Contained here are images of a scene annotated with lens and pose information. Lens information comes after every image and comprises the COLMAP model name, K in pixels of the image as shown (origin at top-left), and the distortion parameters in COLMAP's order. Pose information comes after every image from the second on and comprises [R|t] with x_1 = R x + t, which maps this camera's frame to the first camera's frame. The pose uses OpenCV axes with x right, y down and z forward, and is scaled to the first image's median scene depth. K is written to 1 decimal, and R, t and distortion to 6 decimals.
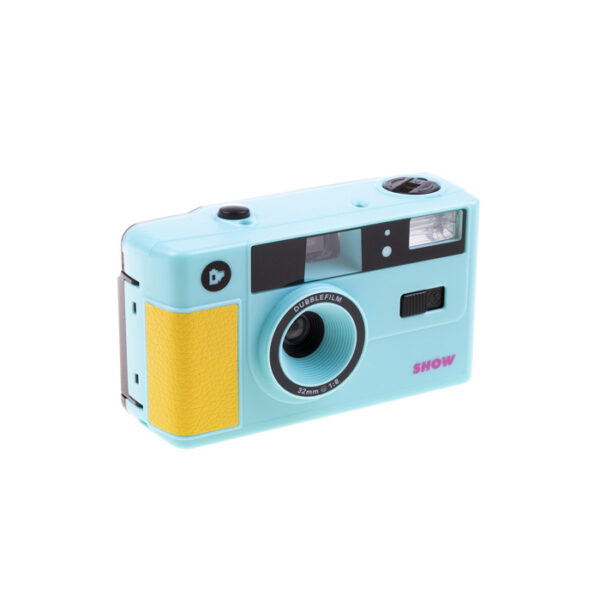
lens RADIAL K [[1586.6, 0, 299.7], [0, 1586.6, 299.7], [0, 0, 1]] dist [-0.141154, 0.000000]
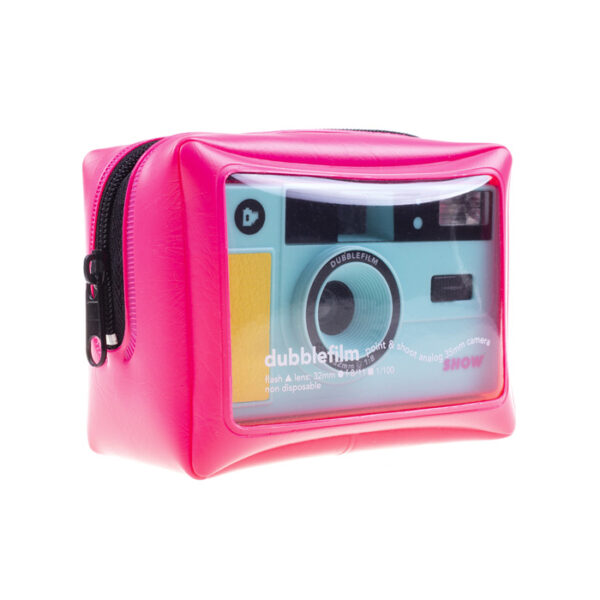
lens RADIAL K [[1397.2, 0, 299.9], [0, 1397.2, 300.4], [0, 0, 1]] dist [0.054048, 0.000000]
pose [[0.992320, -0.003188, 0.123657, -0.118343], [0.036809, 0.961992, -0.270587, 0.238410], [-0.118094, 0.273060, 0.954721, 0.237973]]
